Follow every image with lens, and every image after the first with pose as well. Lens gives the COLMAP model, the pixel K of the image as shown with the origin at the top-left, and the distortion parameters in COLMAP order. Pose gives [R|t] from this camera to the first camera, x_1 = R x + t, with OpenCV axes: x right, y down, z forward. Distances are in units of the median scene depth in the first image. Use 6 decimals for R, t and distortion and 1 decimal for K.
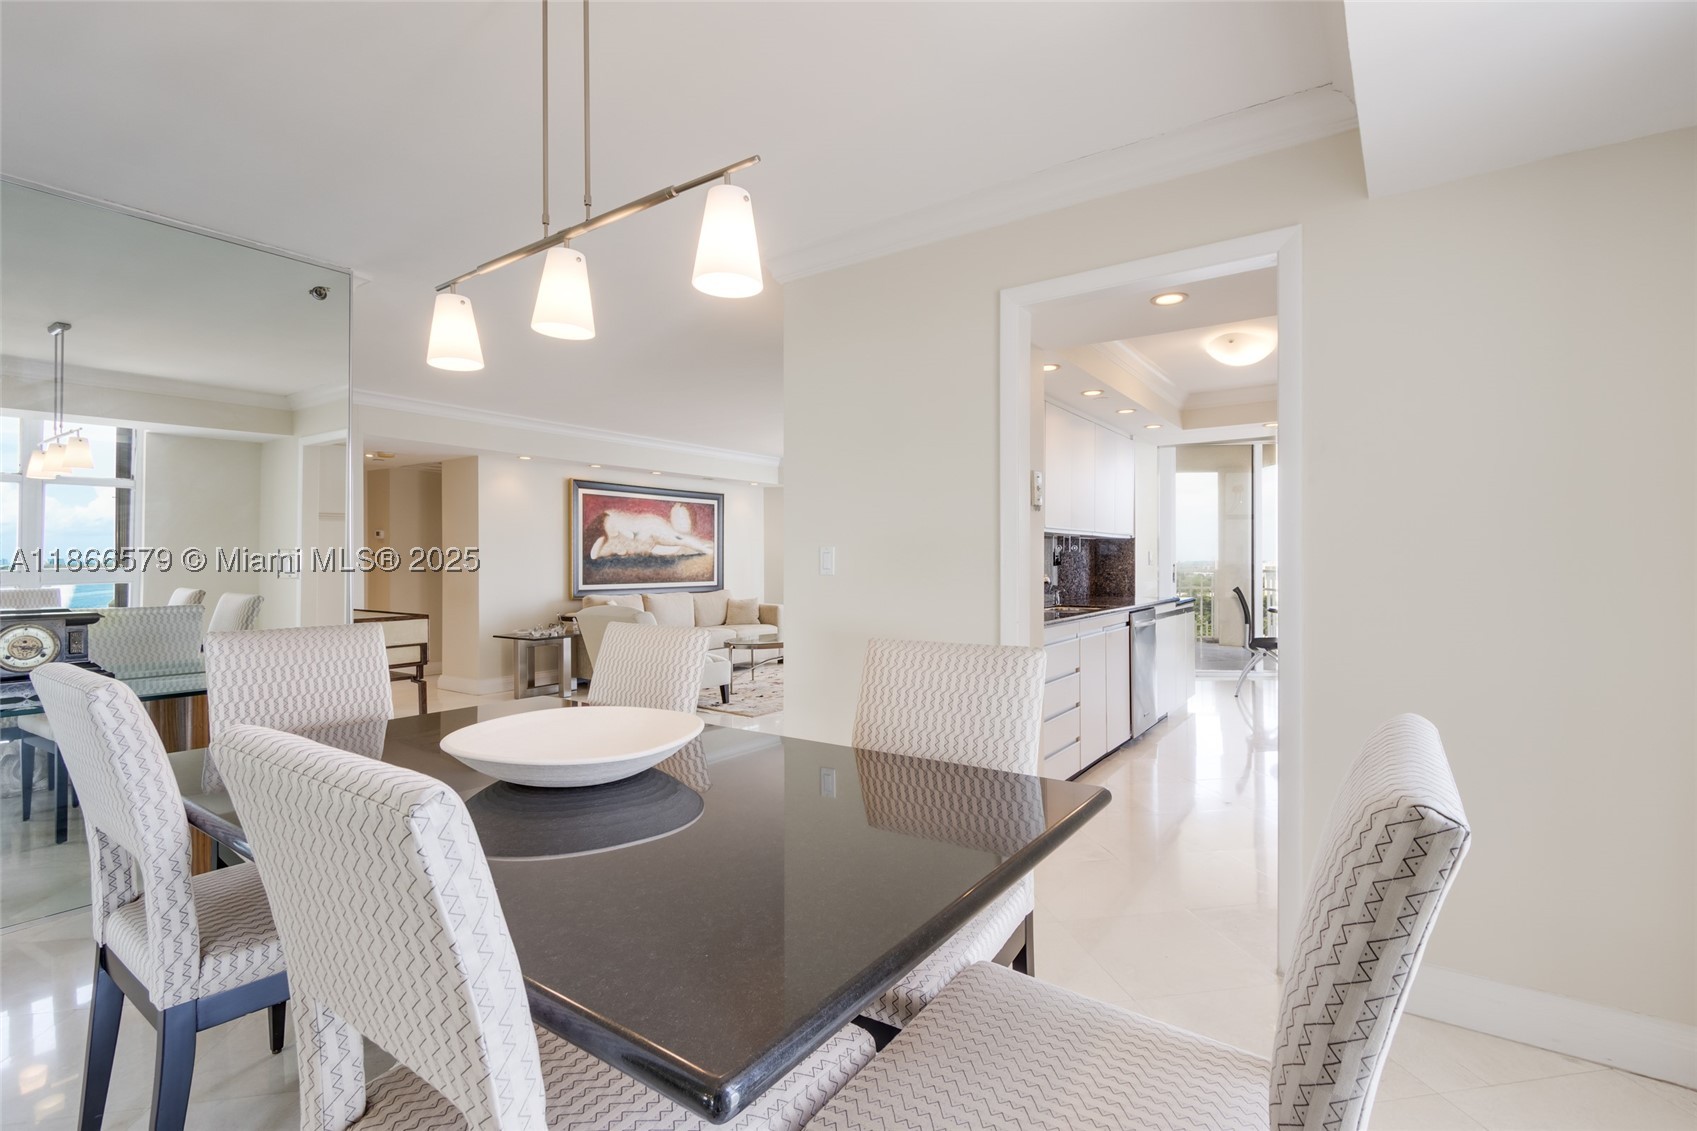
lens RADIAL K [[778.8, 0, 852.3], [0, 778.8, 562.8], [0, 0, 1]] dist [0.002723, -0.000829]
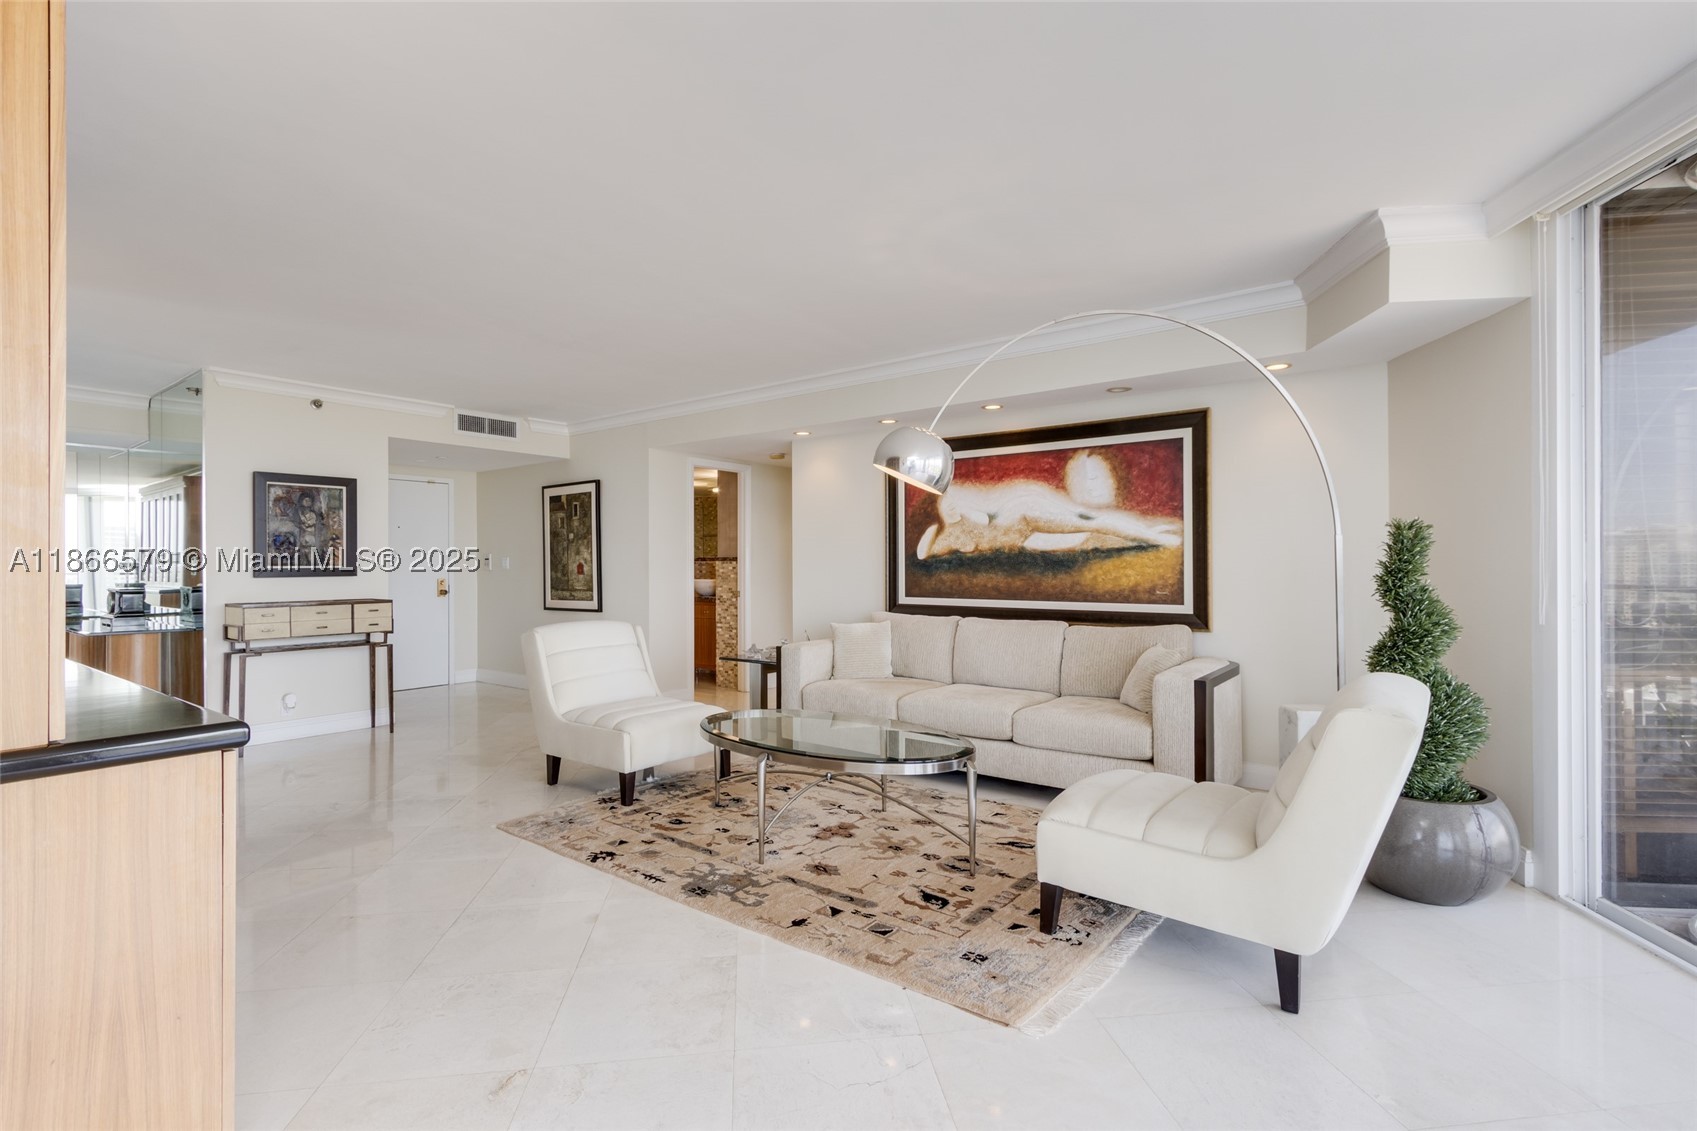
lens RADIAL K [[778.8, 0, 853.5], [0, 778.8, 558.5], [0, 0, 1]] dist [0.002723, -0.000829]
pose [[-0.038949, -0.006863, -0.999218, 0.314976], [0.000258, 0.999976, -0.006878, -0.000698], [0.999241, -0.000525, -0.038946, 0.898379]]
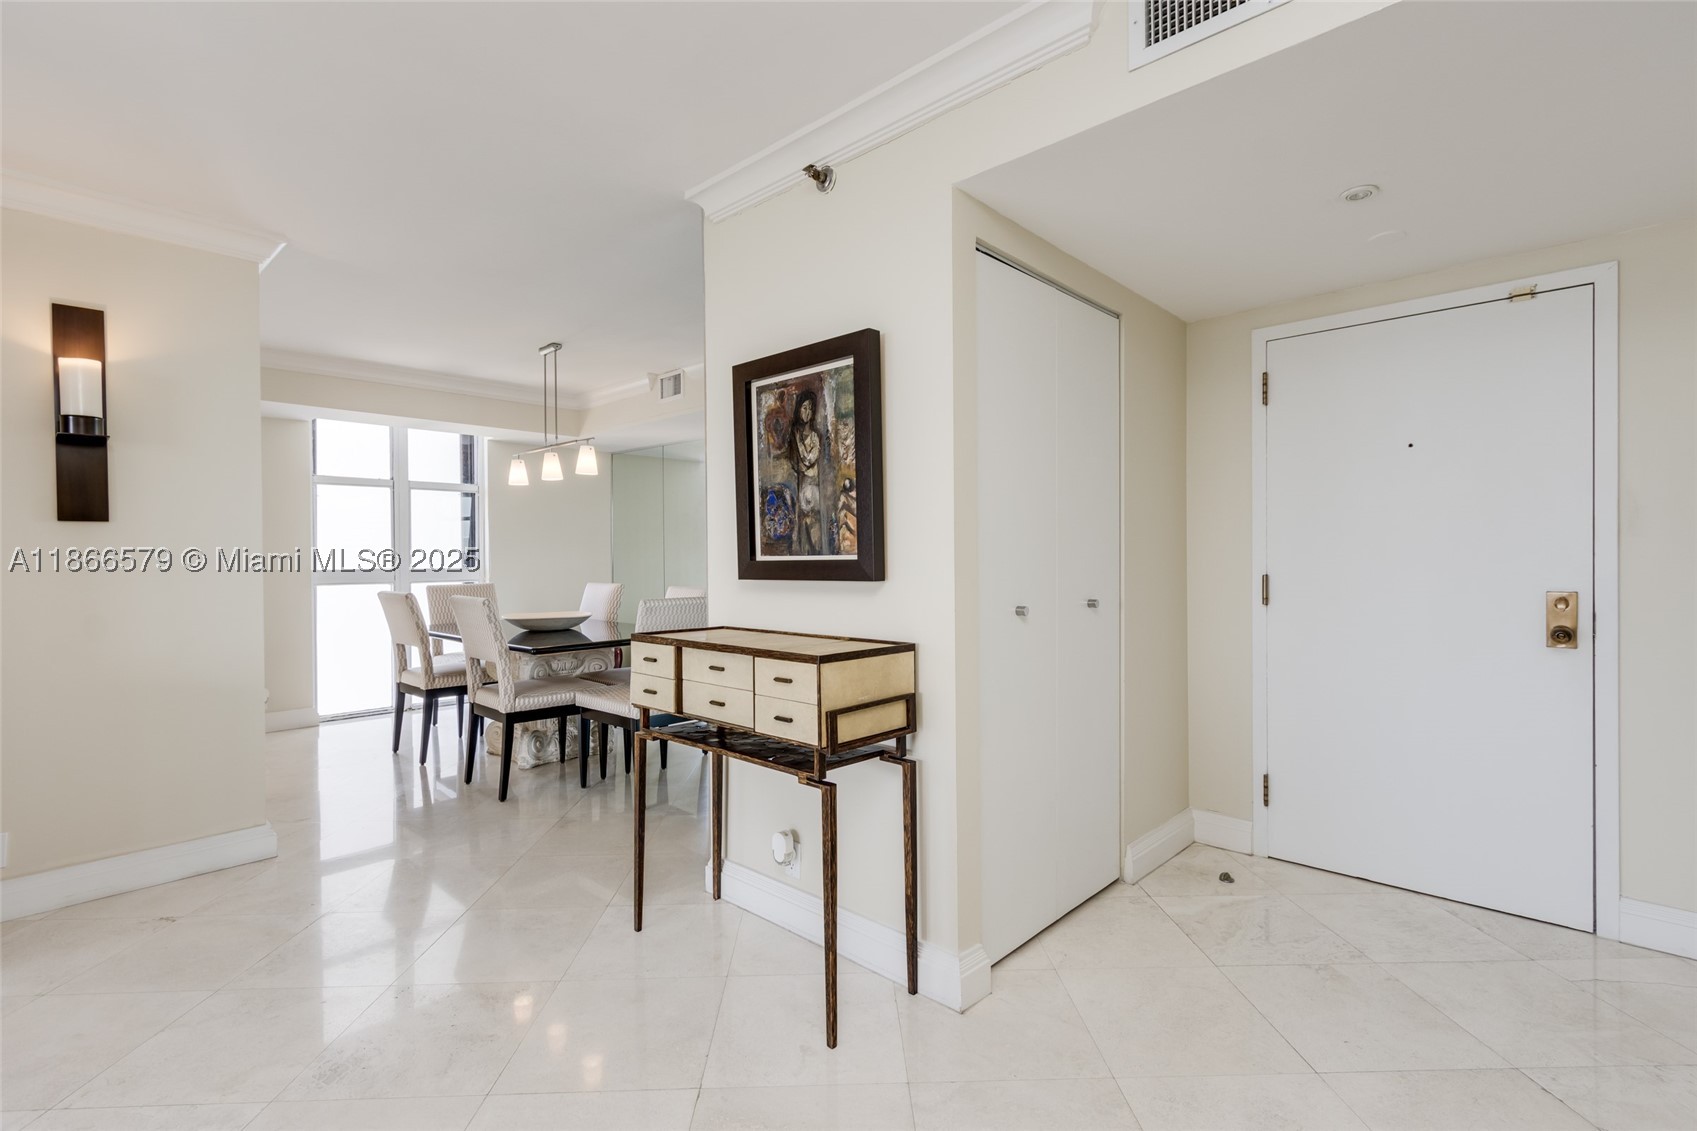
lens RADIAL K [[778.8, 0, 853.2], [0, 778.8, 558.4], [0, 0, 1]] dist [0.002723, -0.000829]
pose [[-0.989647, 0.005816, 0.143408, -0.357535], [0.007763, 0.999885, 0.013023, -0.001601], [-0.143315, 0.014001, -0.989578, 0.705711]]
